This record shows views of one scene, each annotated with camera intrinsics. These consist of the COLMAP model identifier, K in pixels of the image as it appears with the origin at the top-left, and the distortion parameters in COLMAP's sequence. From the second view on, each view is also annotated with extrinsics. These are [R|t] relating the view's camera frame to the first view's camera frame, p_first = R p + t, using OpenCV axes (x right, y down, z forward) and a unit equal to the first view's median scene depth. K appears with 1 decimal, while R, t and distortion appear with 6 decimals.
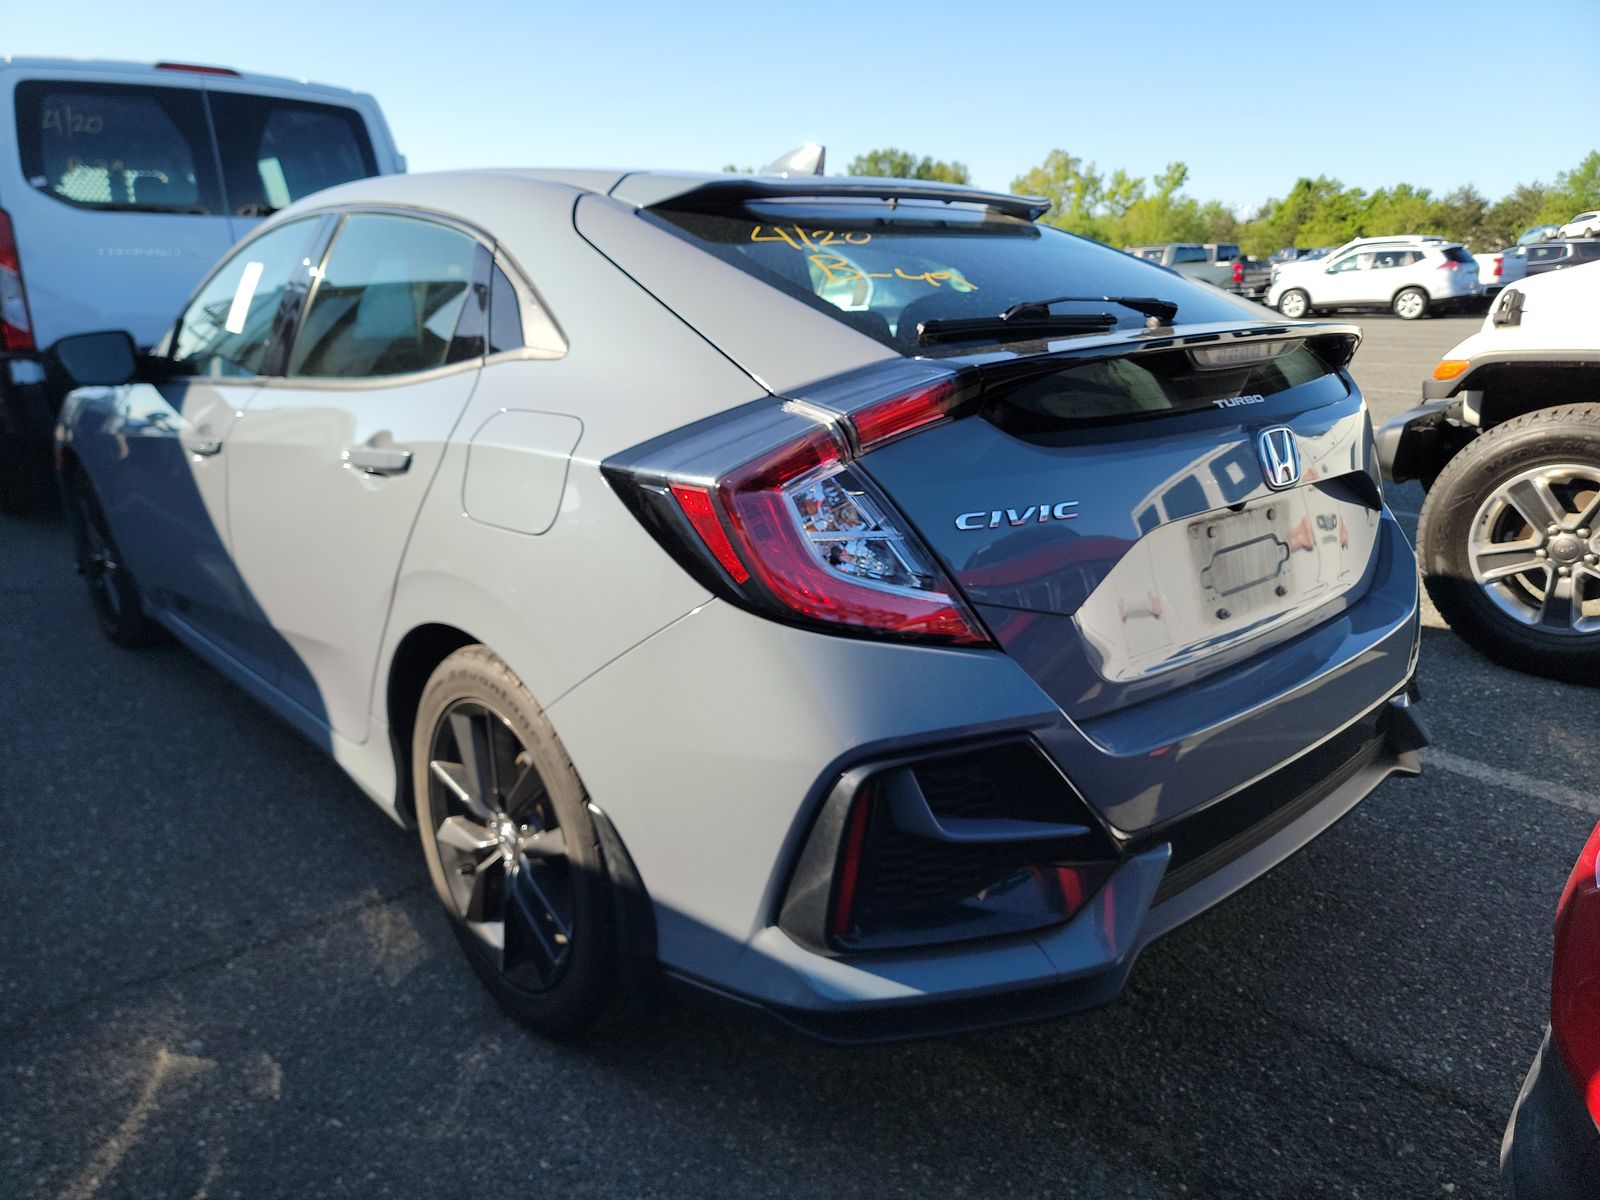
lens RADIAL K [[1131.6, 0, 808.3], [0, 1131.6, 590.3], [0, 0, 1]] dist [0.069074, -0.069069]
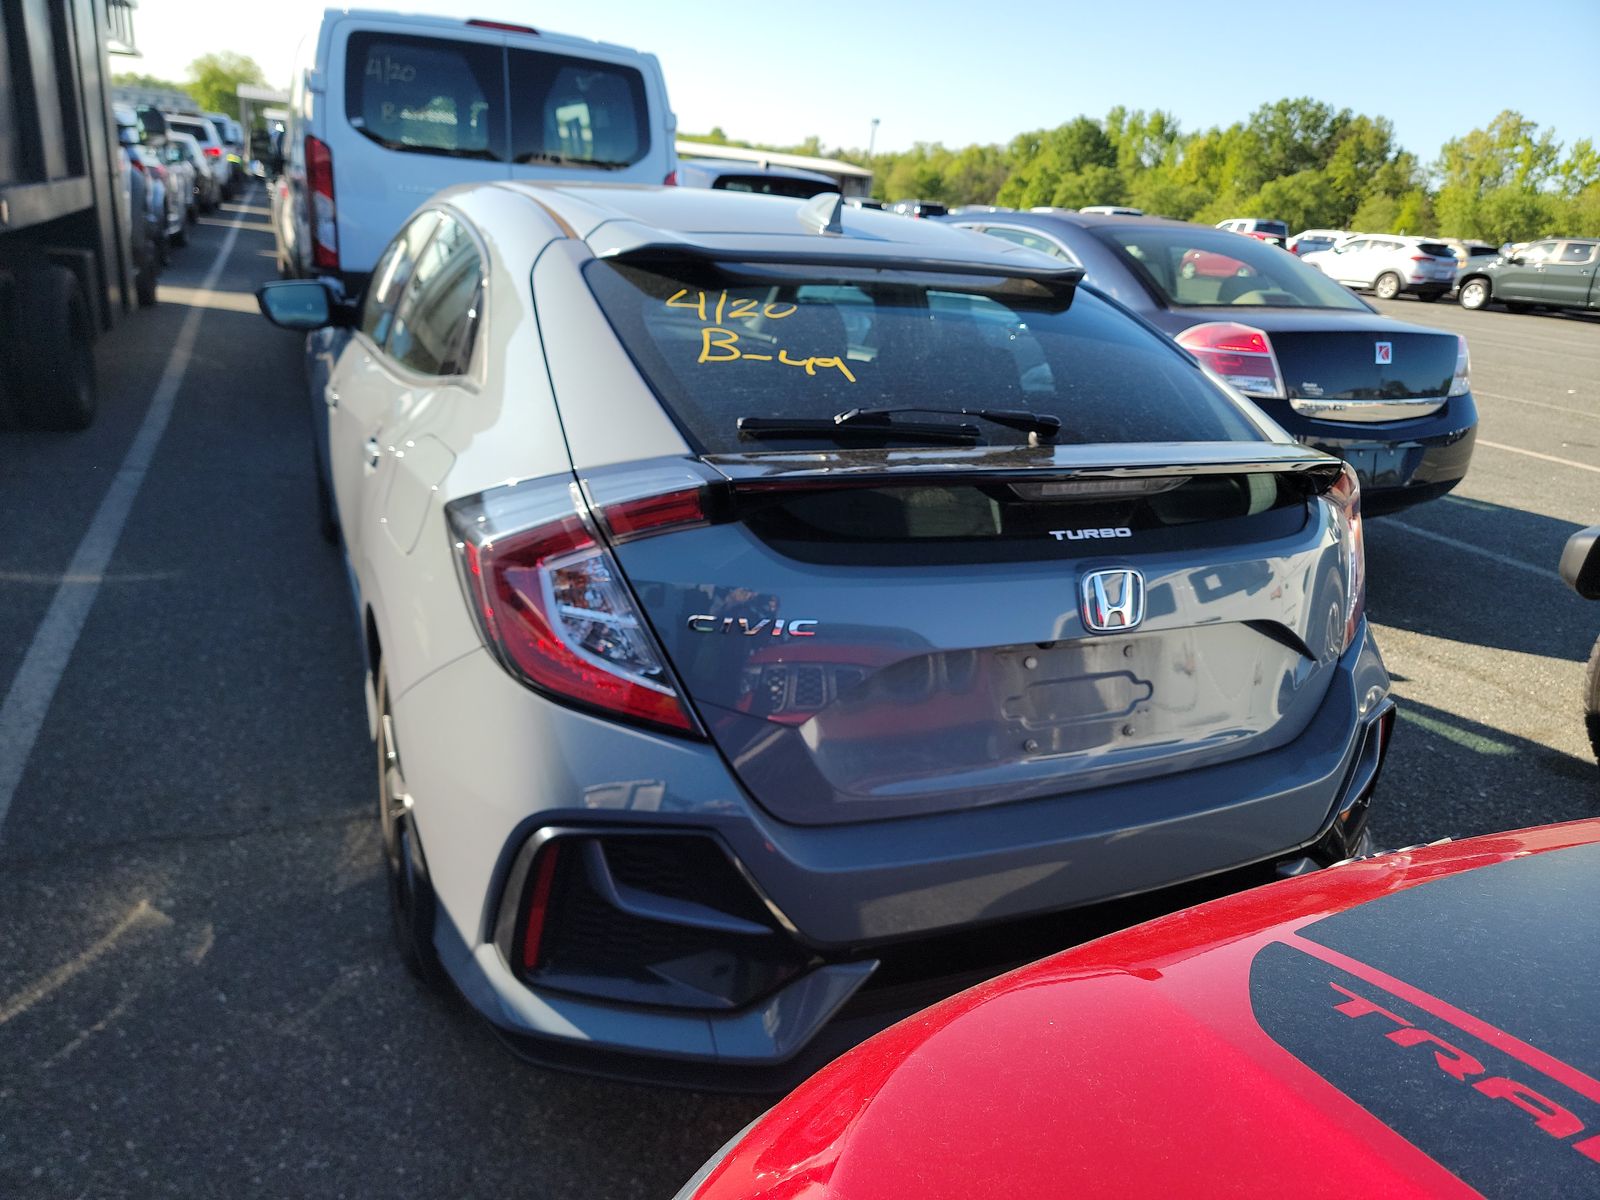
lens RADIAL K [[1131.6, 0, 808.3], [0, 1131.6, 590.3], [0, 0, 1]] dist [0.069074, -0.069069]
pose [[0.947971, 0.178550, -0.263573, 0.144922], [-0.164620, 0.983561, 0.074212, -0.052735], [0.272490, -0.026961, 0.961781, 0.003384]]
